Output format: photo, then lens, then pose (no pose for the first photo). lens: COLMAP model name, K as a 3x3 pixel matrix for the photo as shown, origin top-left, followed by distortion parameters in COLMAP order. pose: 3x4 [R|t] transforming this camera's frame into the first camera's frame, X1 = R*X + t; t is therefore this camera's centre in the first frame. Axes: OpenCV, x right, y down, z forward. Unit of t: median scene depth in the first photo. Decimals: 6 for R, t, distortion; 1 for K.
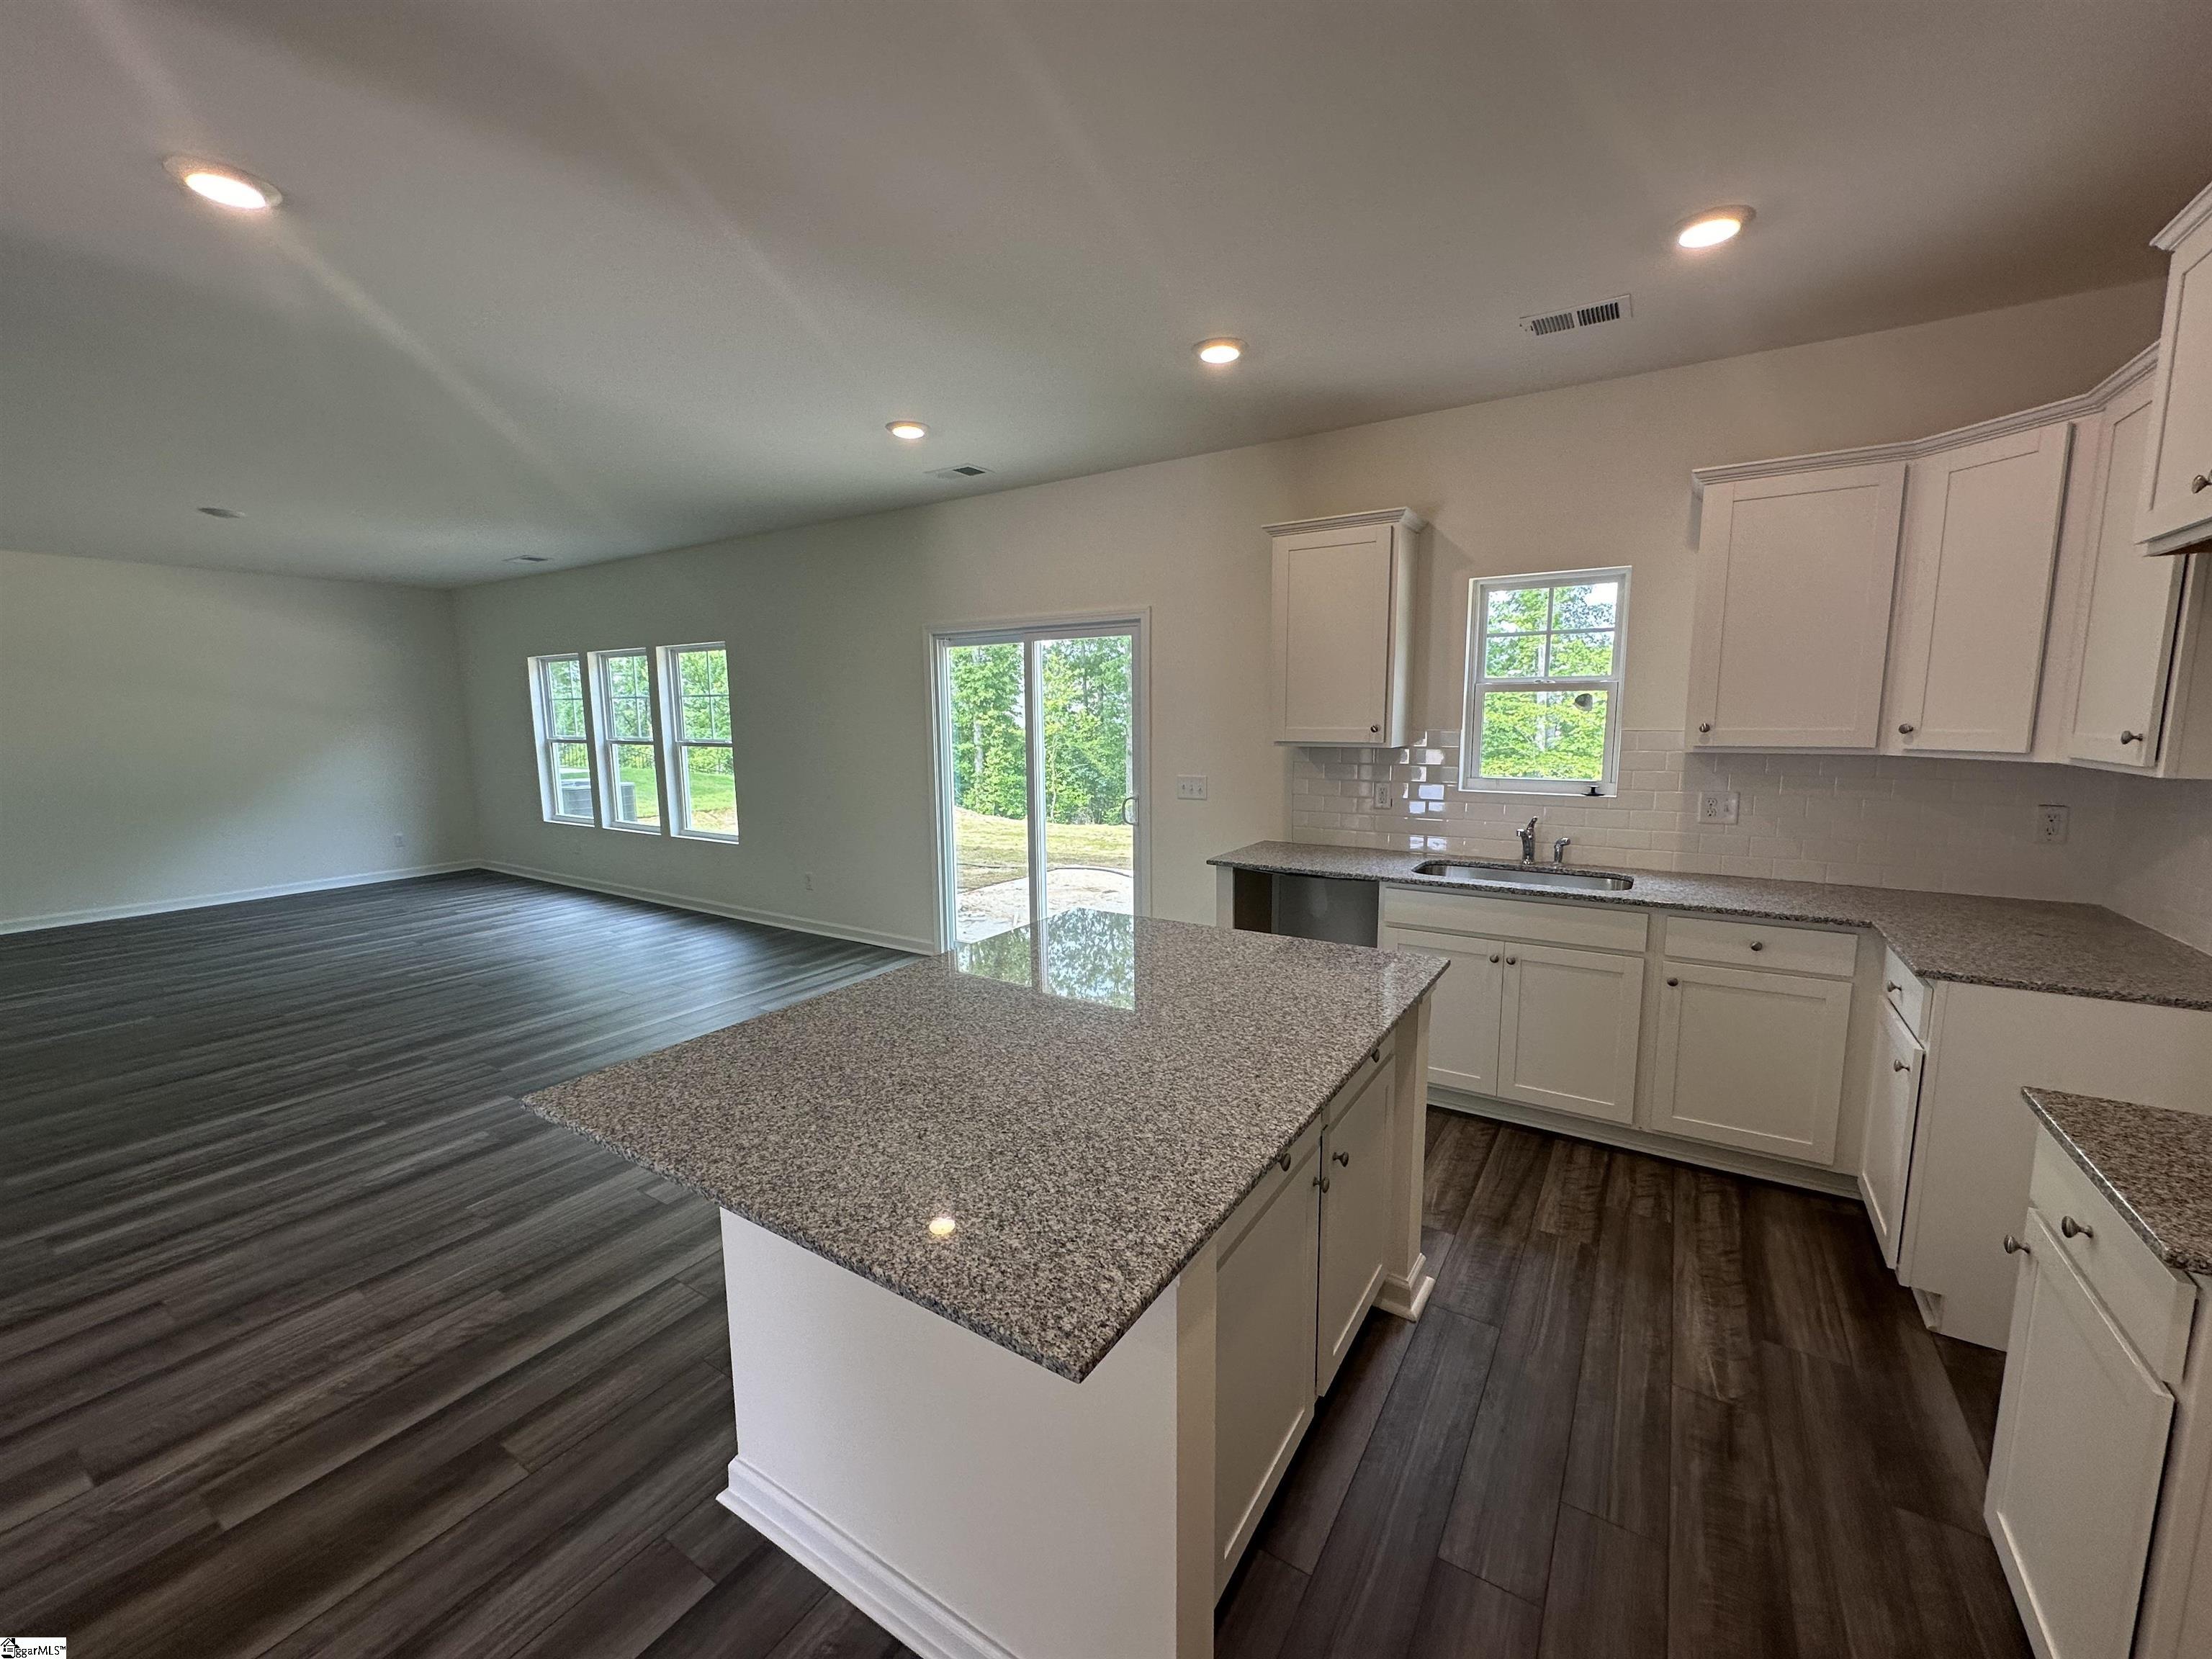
lens RADIAL K [[882.3, 0, 1109.3], [0, 882.3, 830.9], [0, 0, 1]] dist [0.000911, 0.000053]
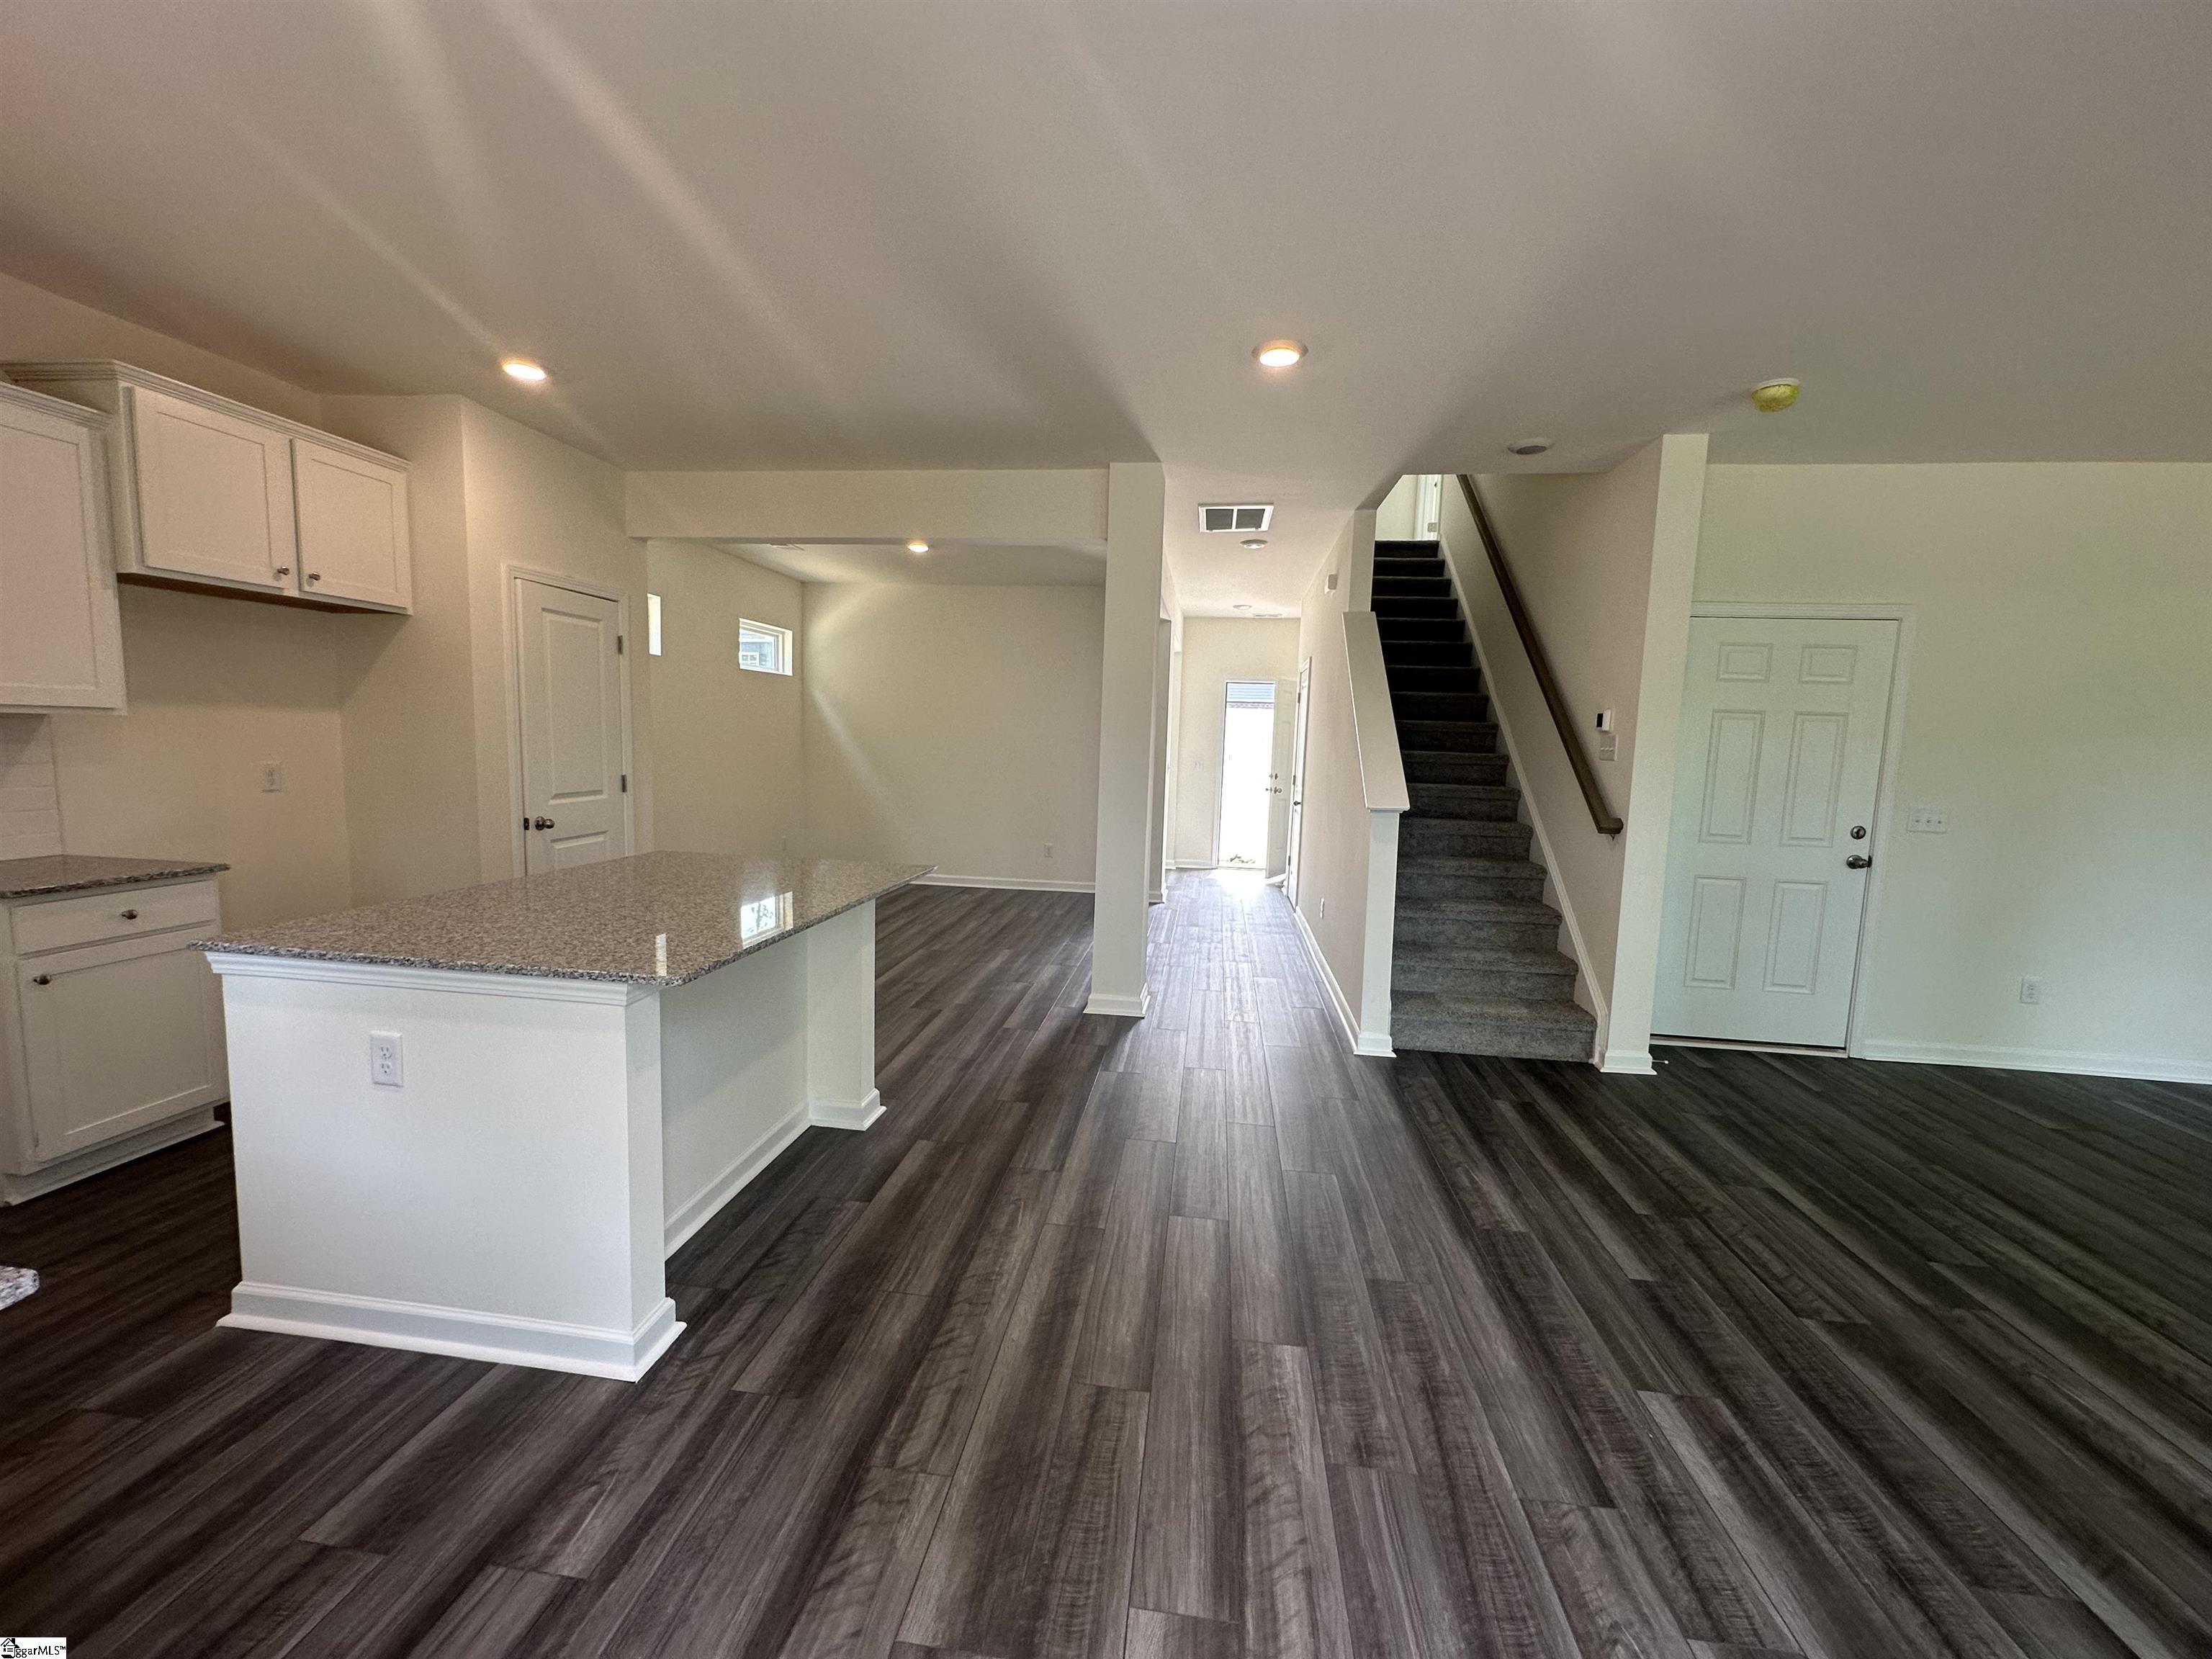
lens RADIAL K [[882.3, 0, 1109.3], [0, 882.3, 830.9], [0, 0, 1]] dist [0.000911, 0.000053]
pose [[-0.900895, 0.024160, -0.433363, -0.031662], [-0.084130, 0.969794, 0.228959, -0.134836], [0.425804, 0.242727, -0.871650, 1.235553]]
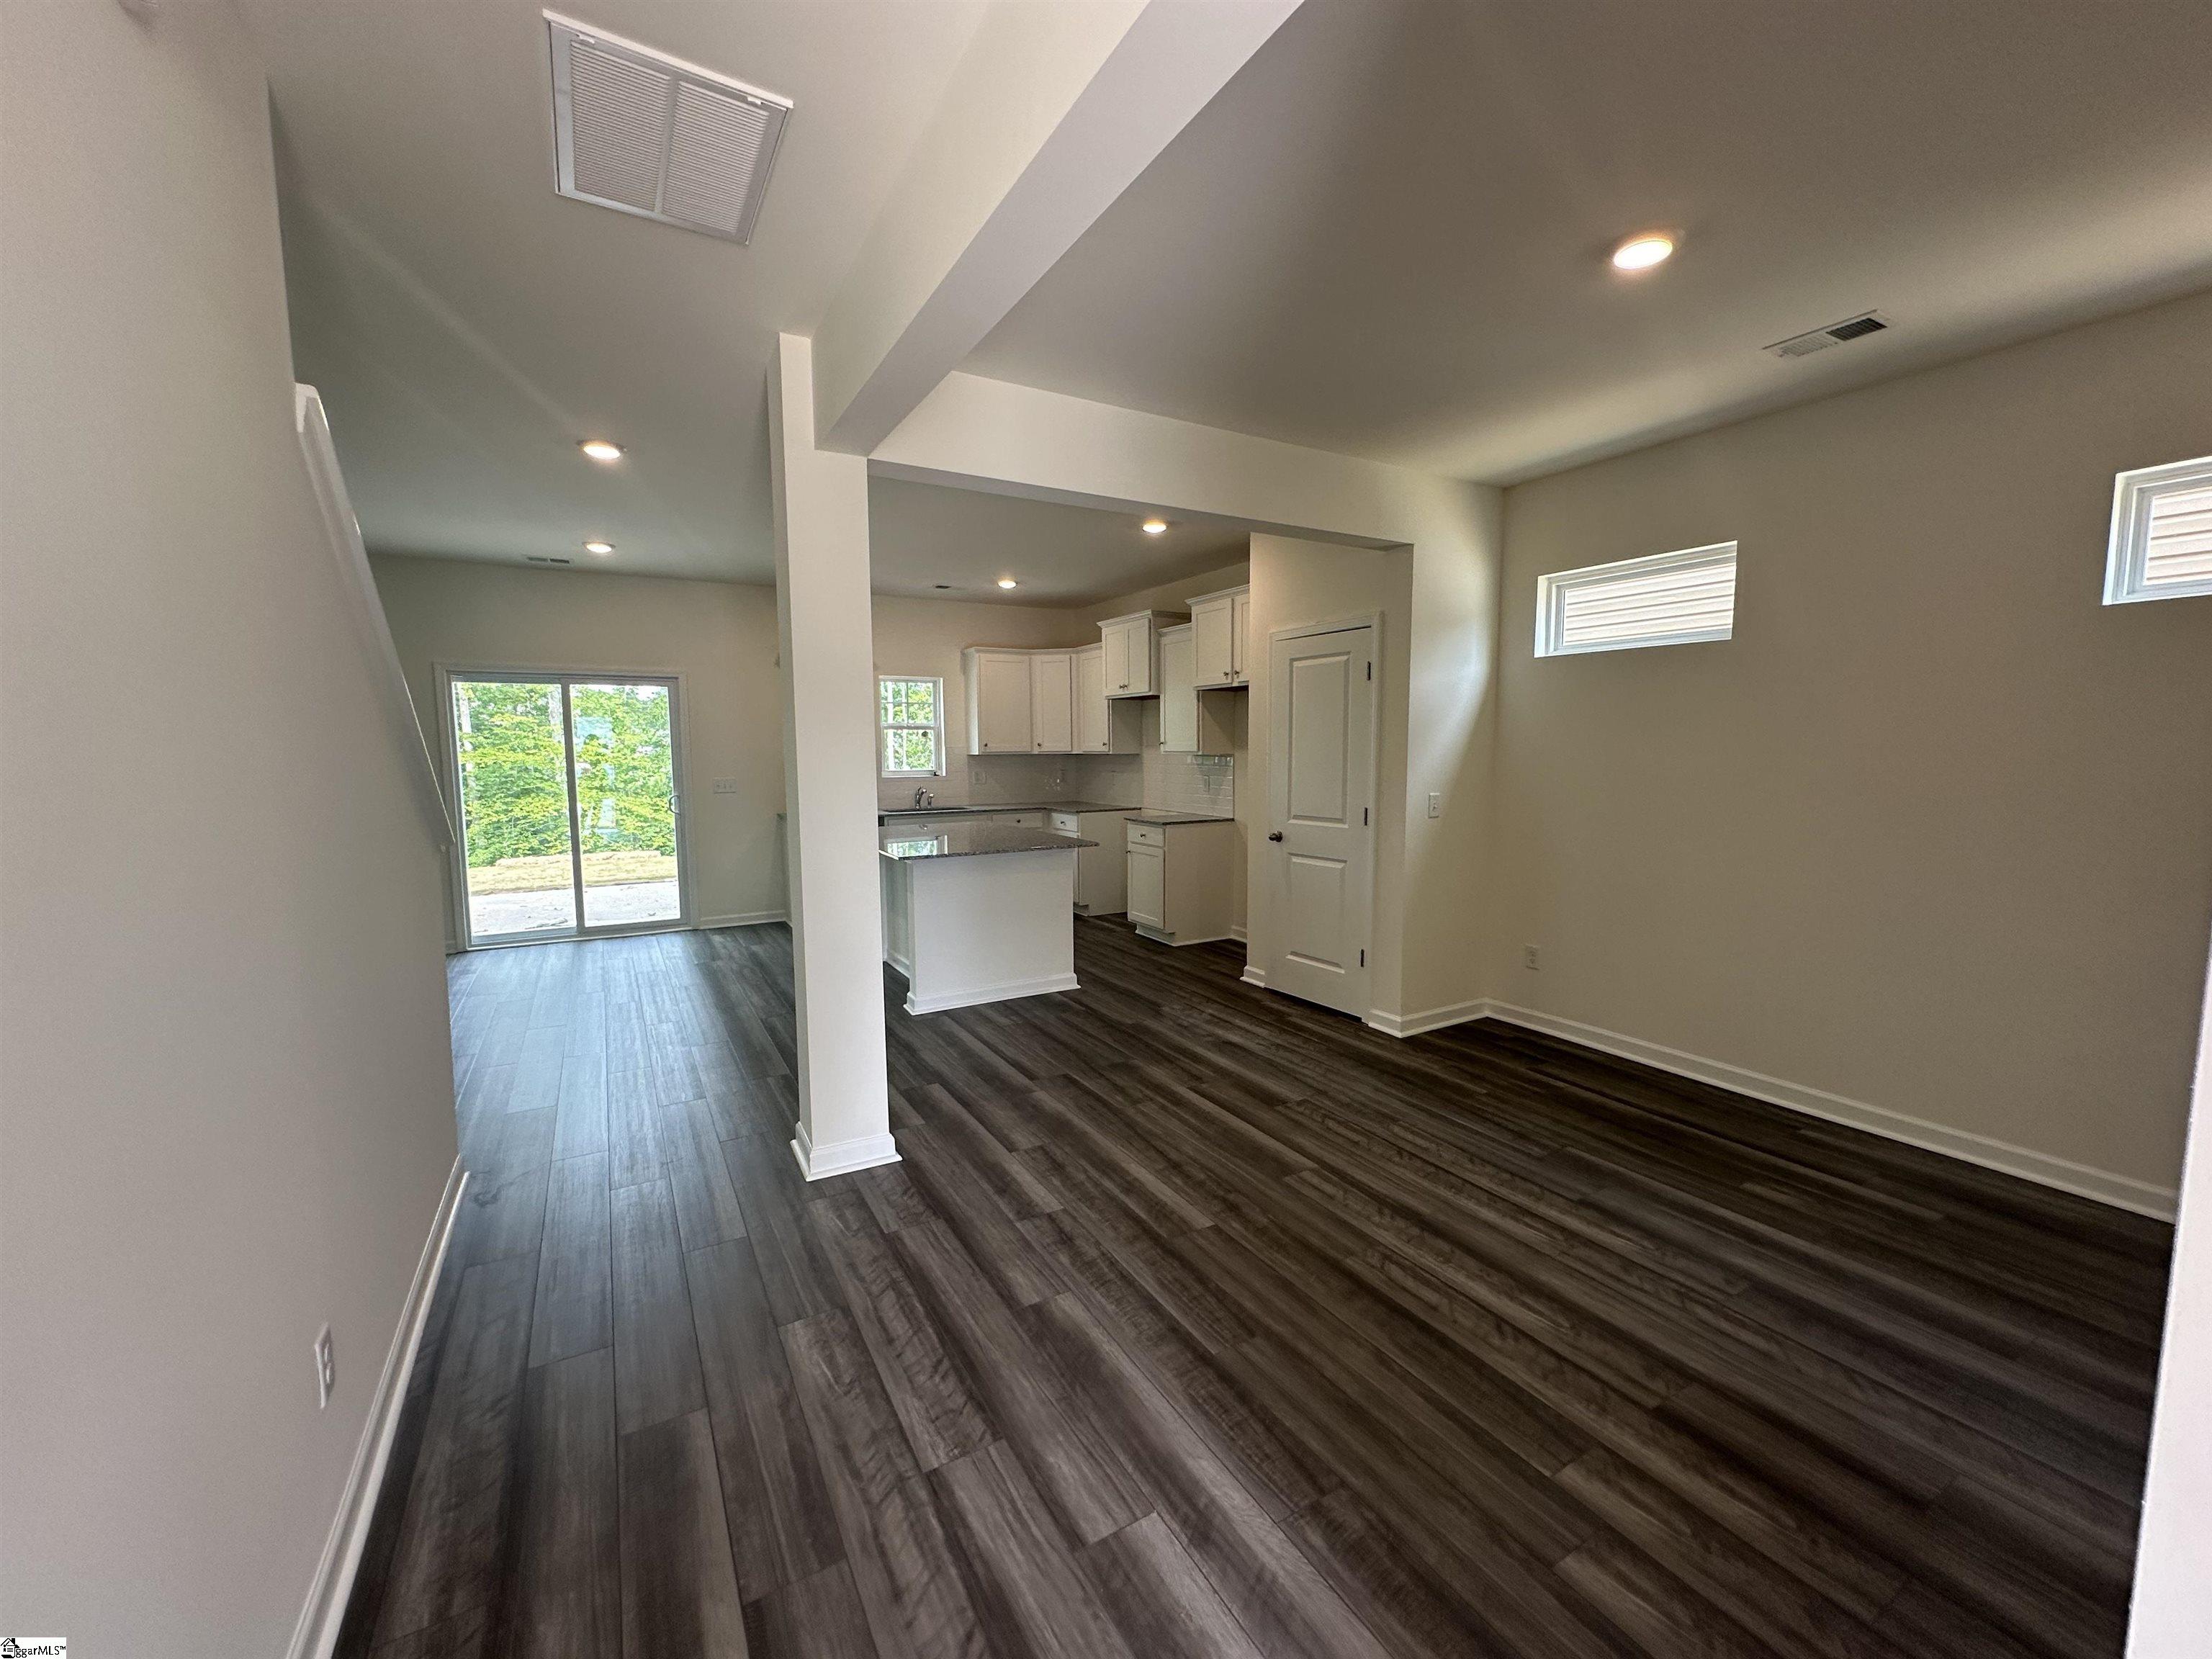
lens RADIAL K [[882.3, 0, 1109.3], [0, 882.3, 830.9], [0, 0, 1]] dist [0.000911, 0.000053]
pose [[0.462207, -0.079610, 0.883191, -1.167970], [0.122490, 0.992146, 0.025327, 0.090954], [-0.878271, 0.096476, 0.468328, -0.414907]]
